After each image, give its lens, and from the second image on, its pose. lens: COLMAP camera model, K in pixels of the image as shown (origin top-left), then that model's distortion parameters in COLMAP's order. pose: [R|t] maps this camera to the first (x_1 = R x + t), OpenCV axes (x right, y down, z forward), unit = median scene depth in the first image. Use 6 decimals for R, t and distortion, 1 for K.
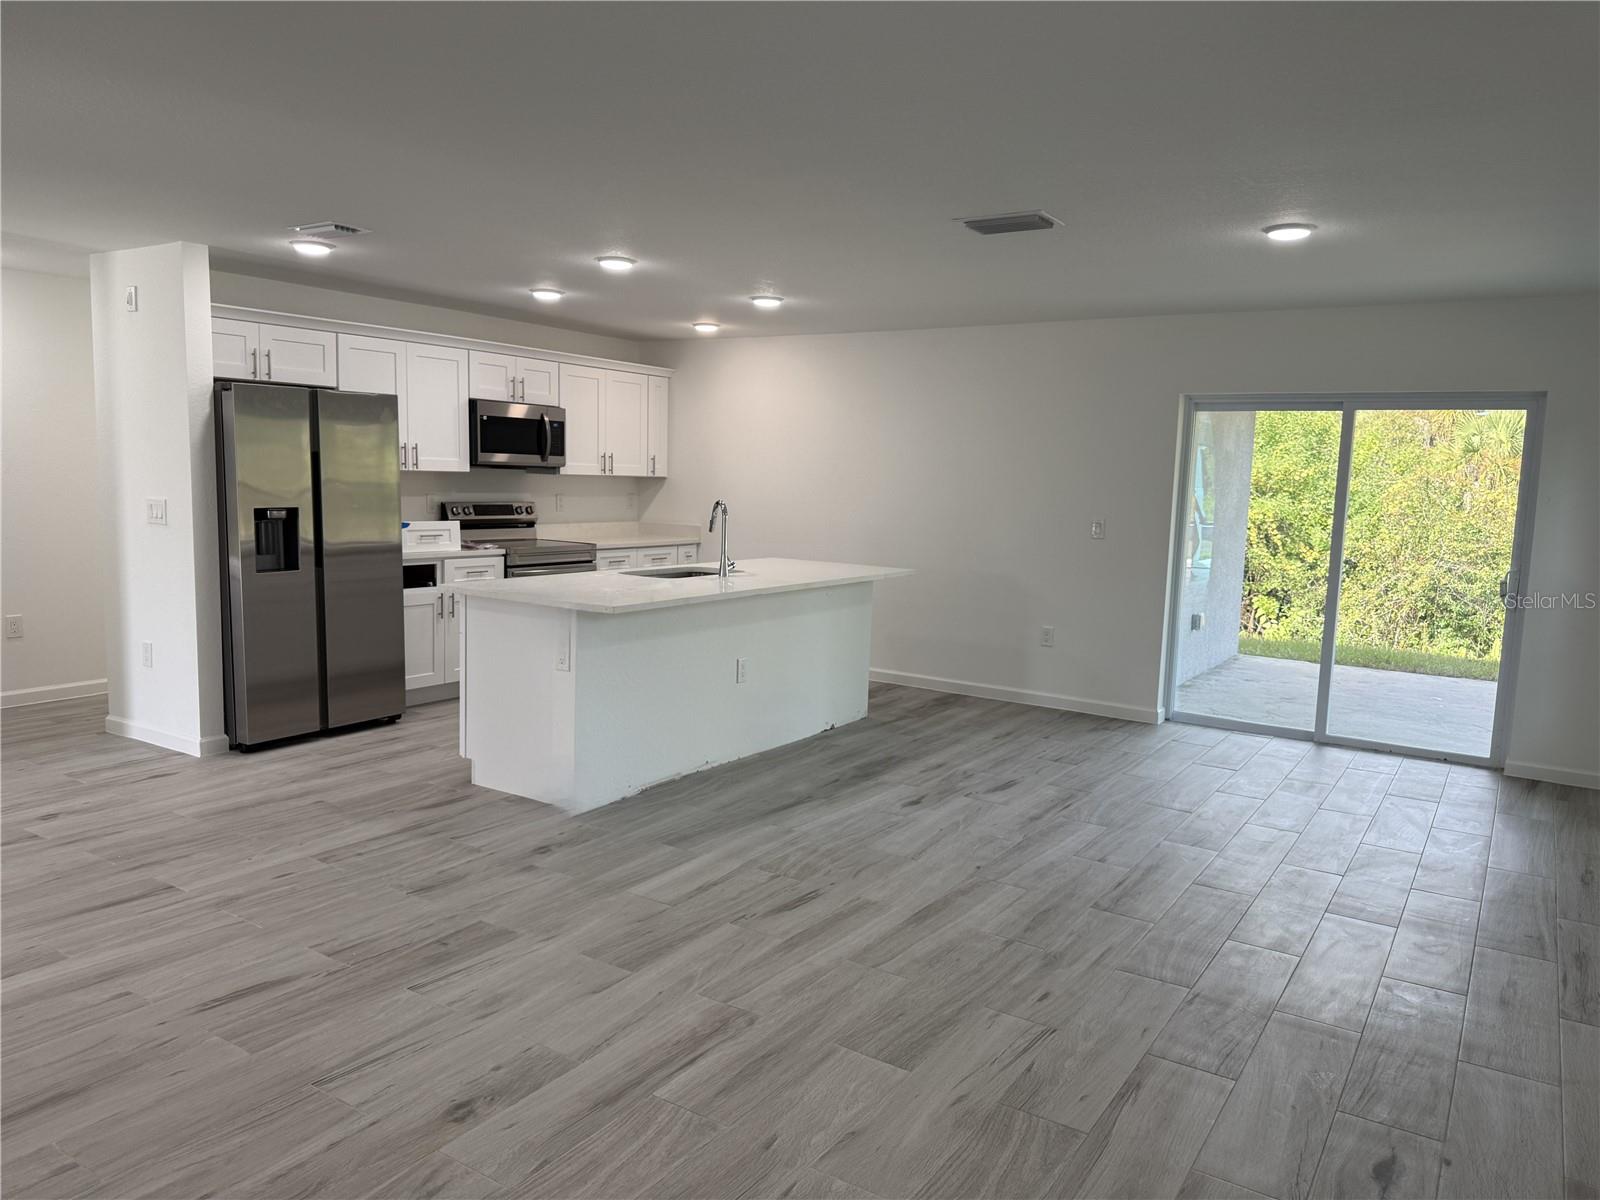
lens RADIAL K [[1126.4, 0, 805.6], [0, 1126.4, 604.1], [0, 0, 1]] dist [0.058515, -0.072483]
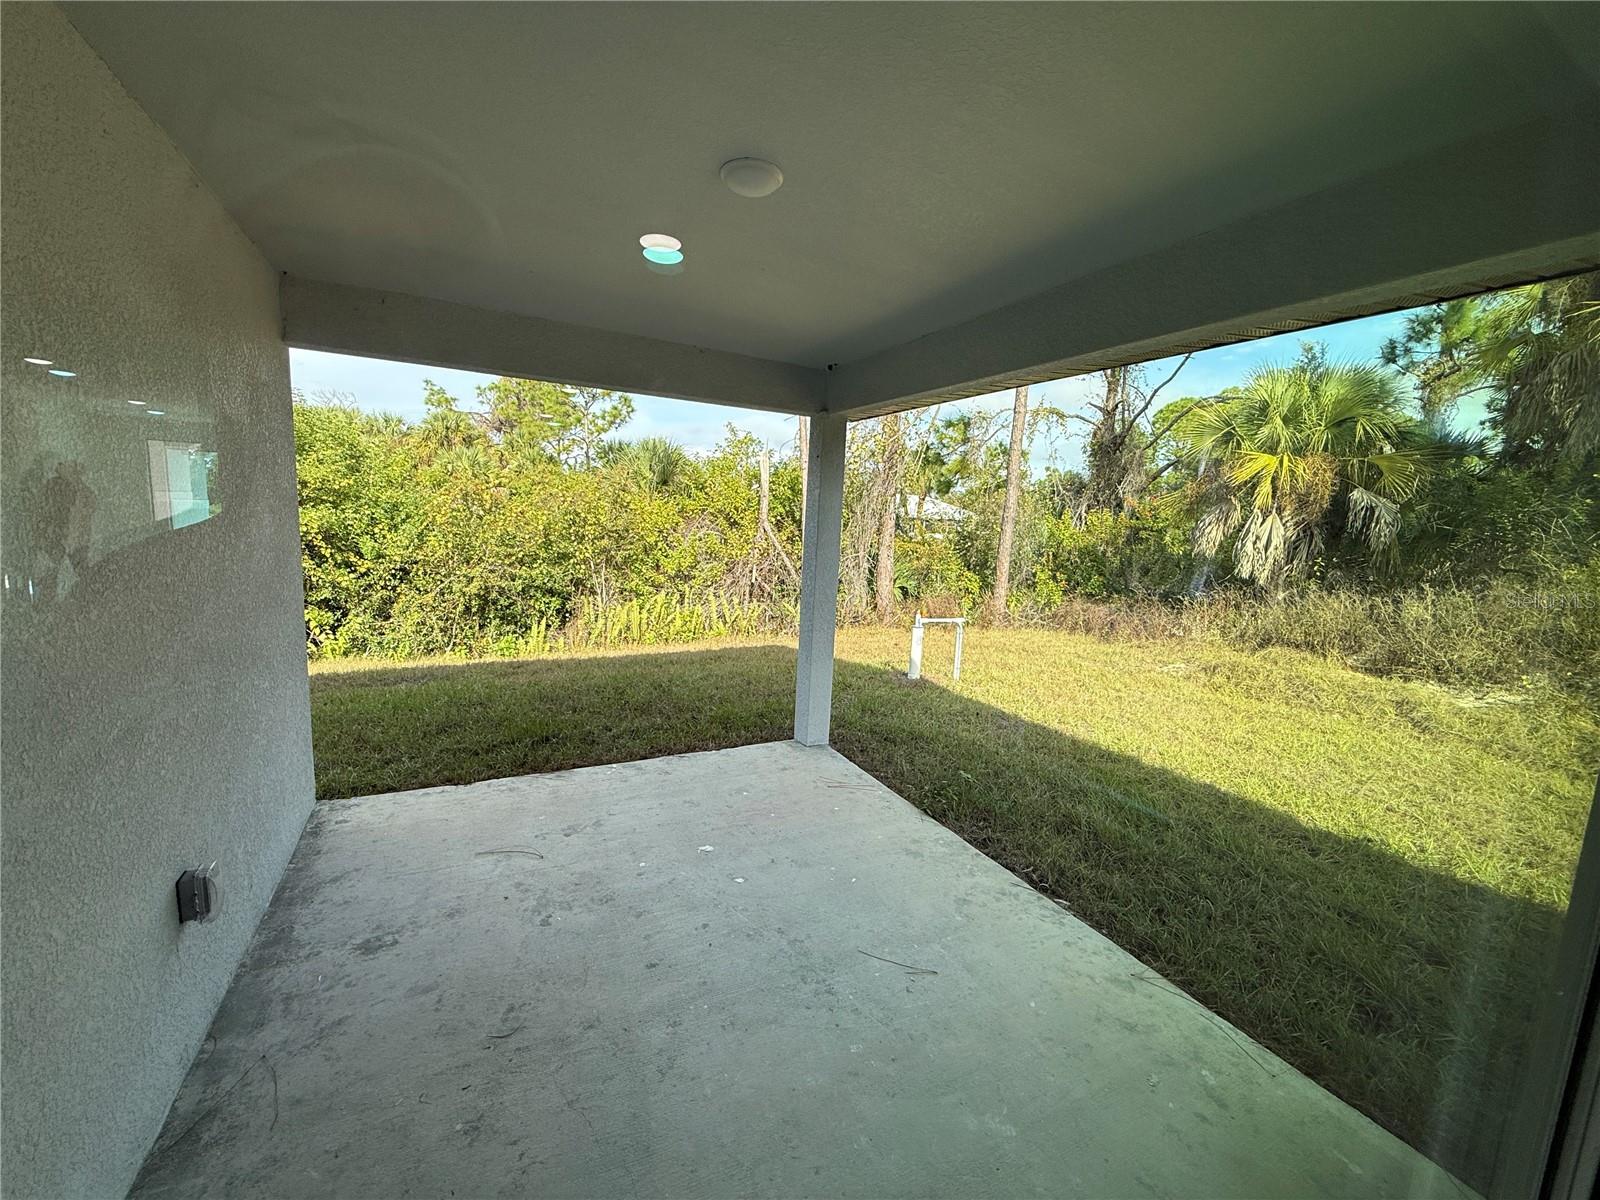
lens RADIAL K [[636.2, 0, 790.6], [0, 636.2, 588.3], [0, 0, 1]] dist [0.000551, -0.000588]
pose [[0.488420, -0.108208, 0.865874, 0.414428], [0.071000, 0.993919, 0.084161, -0.130817], [-0.869716, 0.020371, 0.493133, 1.180144]]
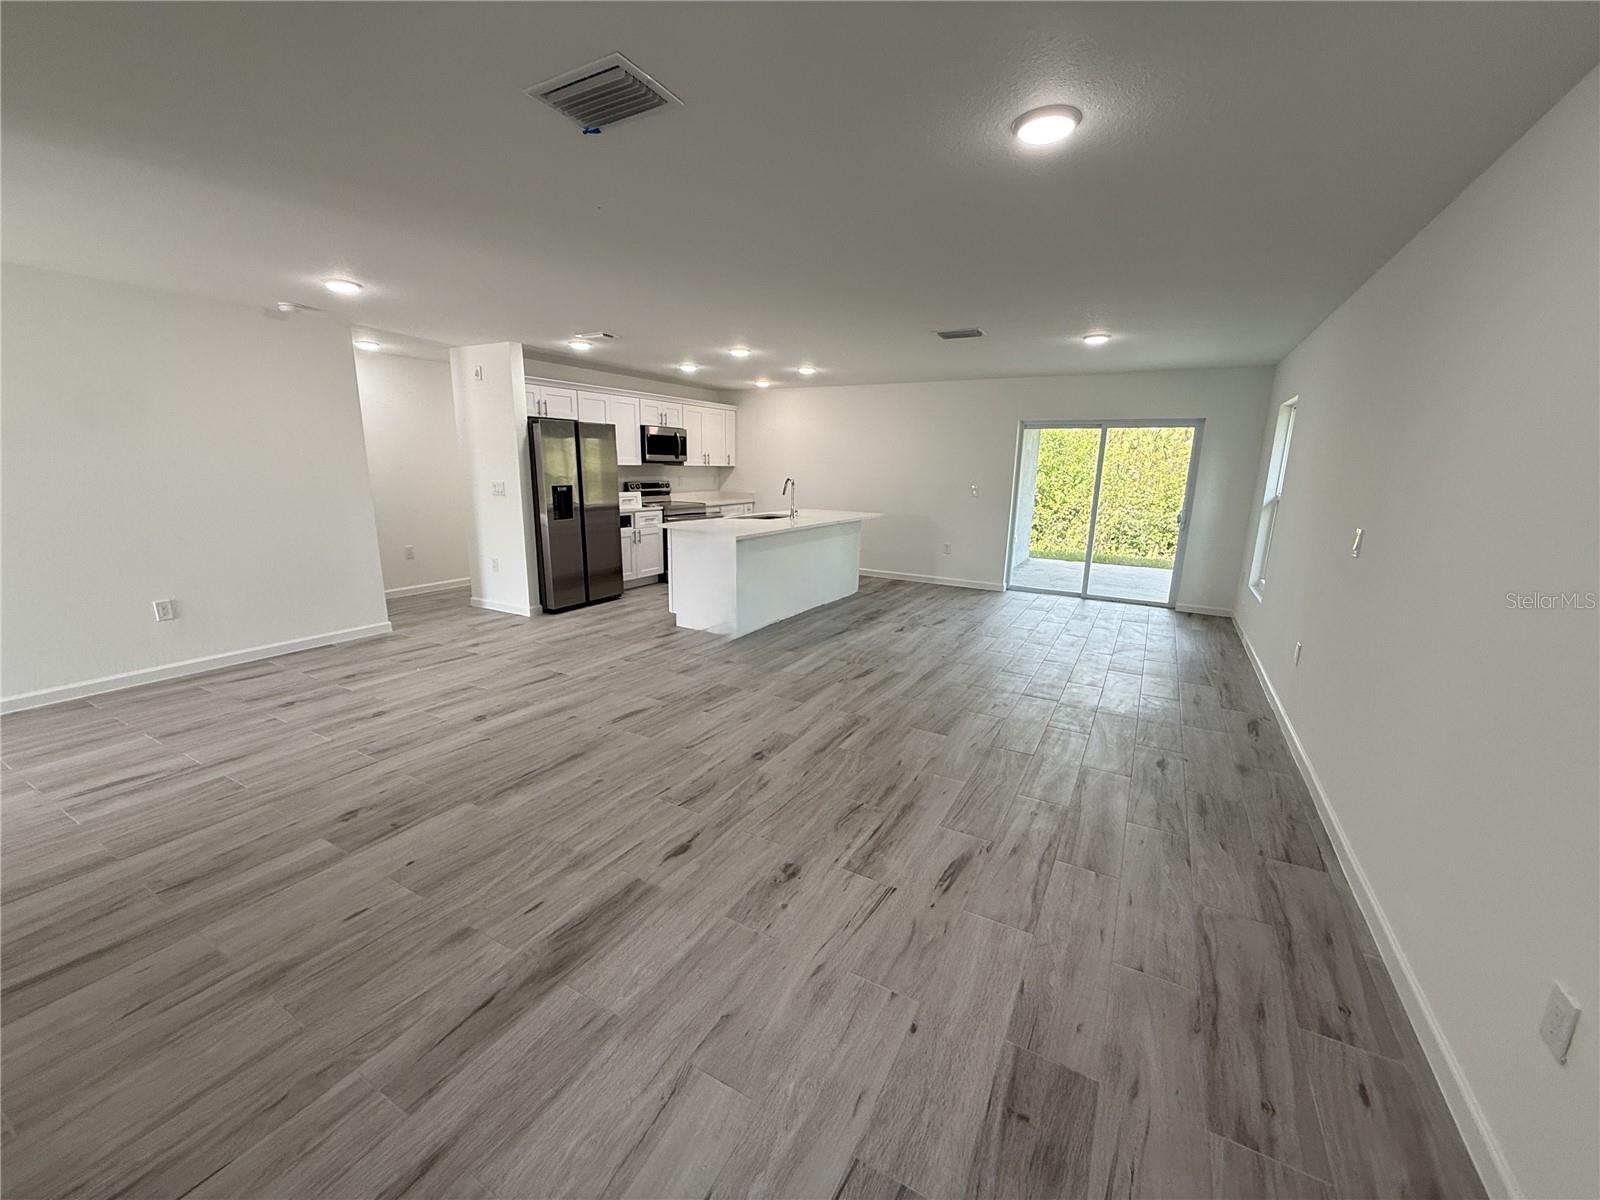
lens RADIAL K [[636.2, 0, 796.1], [0, 636.2, 604.0], [0, 0, 1]] dist [0.000551, -0.000588]
pose [[0.998258, -0.023252, 0.054232, -0.127930], [0.017664, 0.994696, 0.101329, 0.010694], [-0.056300, -0.100194, 0.993374, -0.094219]]
